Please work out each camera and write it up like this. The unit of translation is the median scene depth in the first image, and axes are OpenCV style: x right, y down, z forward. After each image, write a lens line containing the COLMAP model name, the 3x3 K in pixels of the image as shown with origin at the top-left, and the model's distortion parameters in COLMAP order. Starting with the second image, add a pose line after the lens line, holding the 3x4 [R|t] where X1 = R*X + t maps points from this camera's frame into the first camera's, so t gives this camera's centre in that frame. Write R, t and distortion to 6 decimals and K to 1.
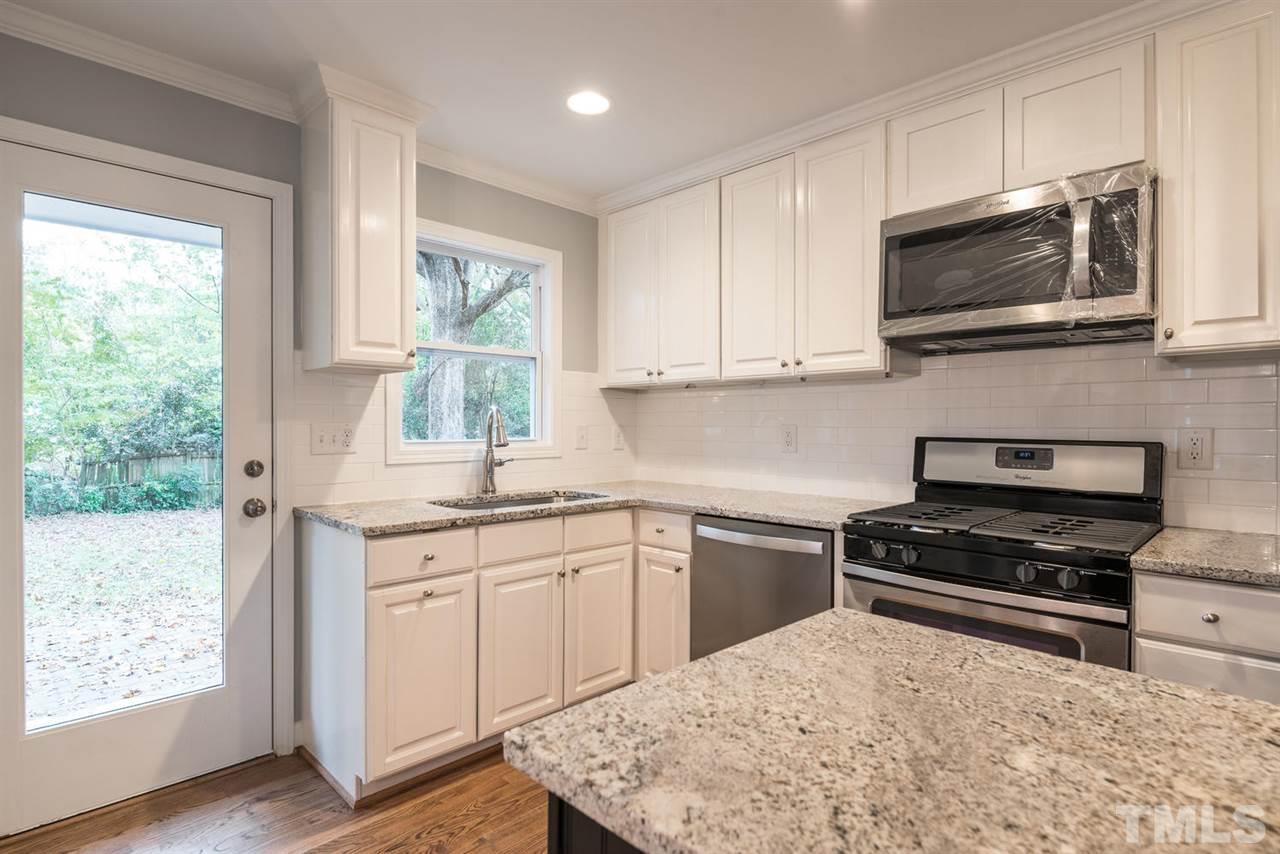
lens RADIAL K [[637.7, 0, 645.6], [0, 637.7, 429.0], [0, 0, 1]] dist [0.006221, -0.006851]
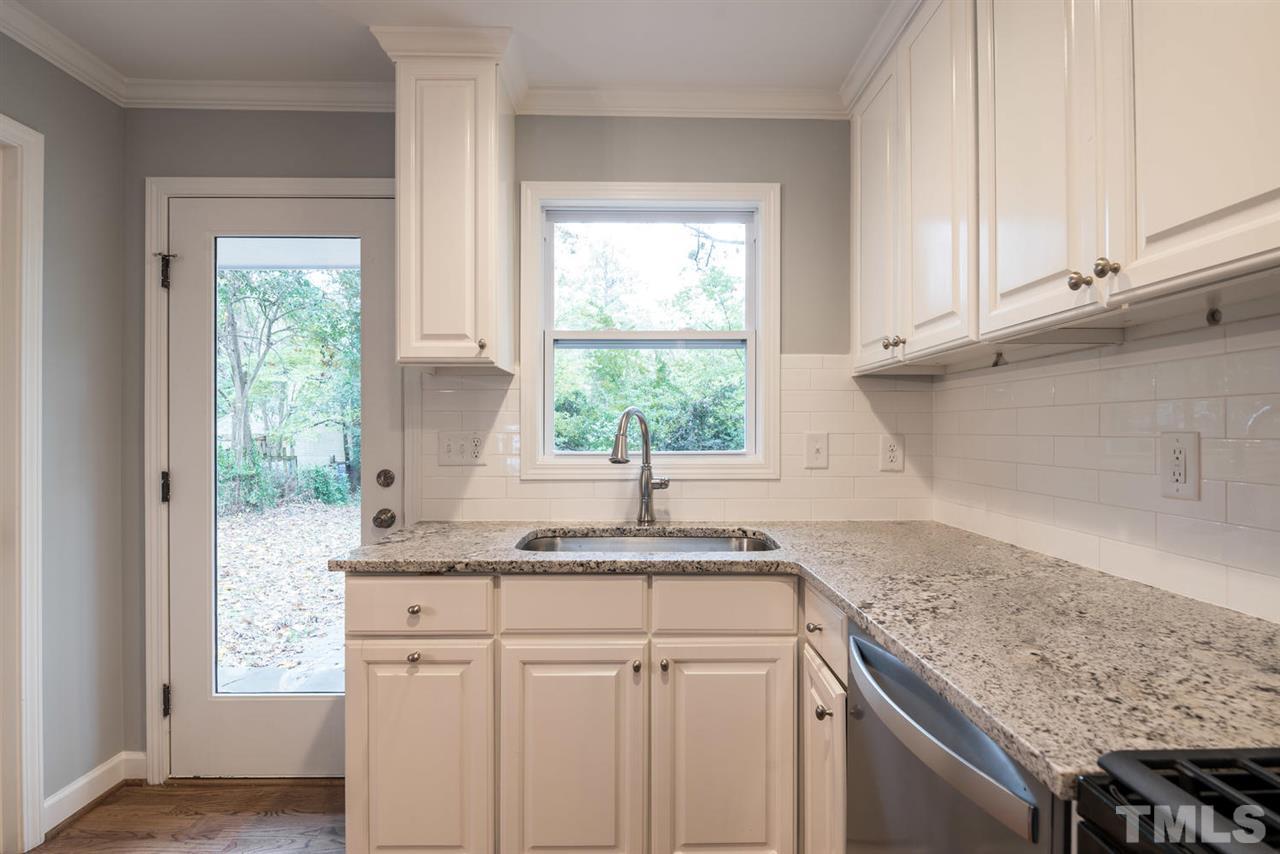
lens RADIAL K [[617.1, 0, 642.5], [0, 617.1, 428.9], [0, 0, 1]] dist [0.003807, -0.007460]
pose [[0.717473, -0.004898, -0.696569, 0.298375], [-0.002888, 0.999946, -0.010005, -0.004672], [0.696581, 0.009190, 0.717420, 0.547109]]
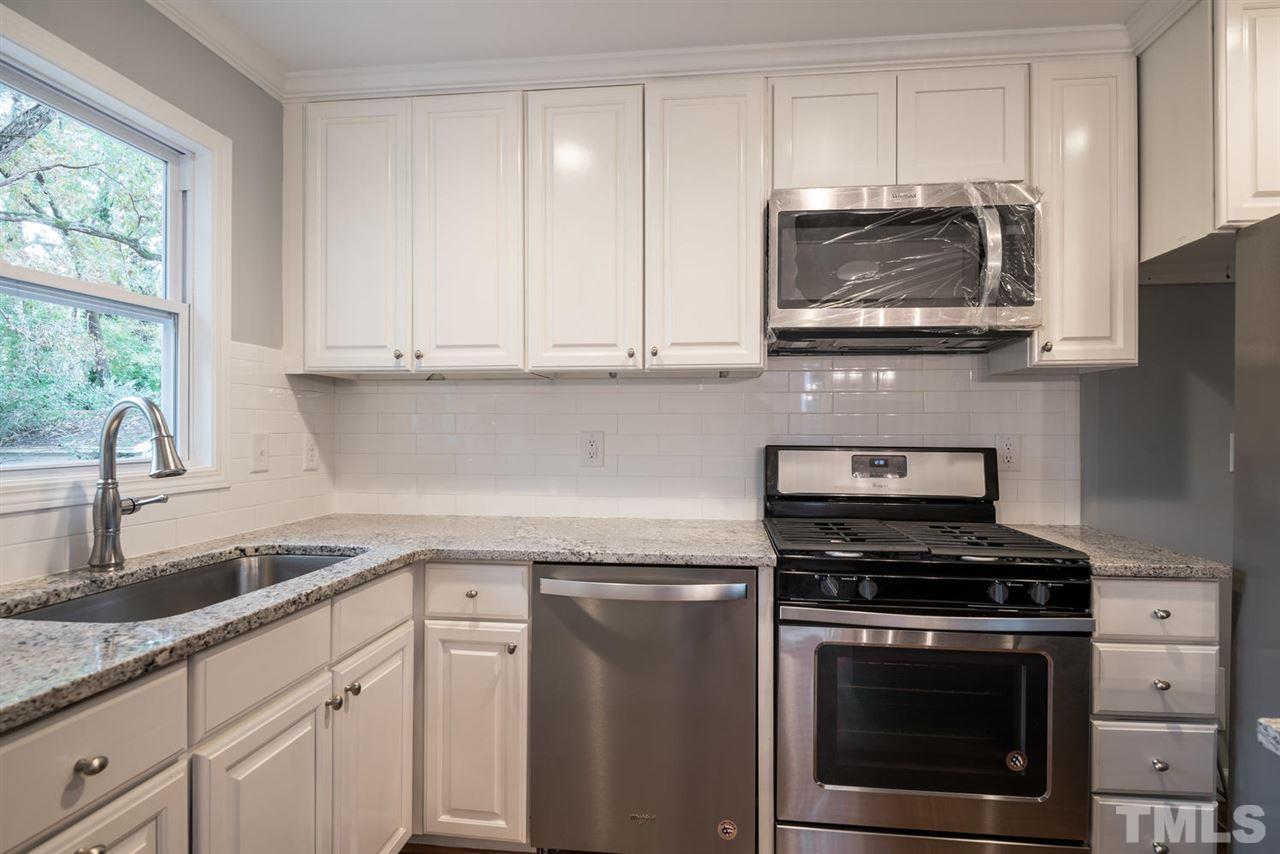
lens RADIAL K [[650.8, 0, 646.3], [0, 650.8, 425.6], [0, 0, 1]] dist [0.012381, -0.011869]
pose [[0.787189, 0.002866, 0.616705, -0.262779], [0.004656, 0.999933, -0.010589, -0.006177], [-0.616694, 0.011207, 0.787123, 0.379138]]
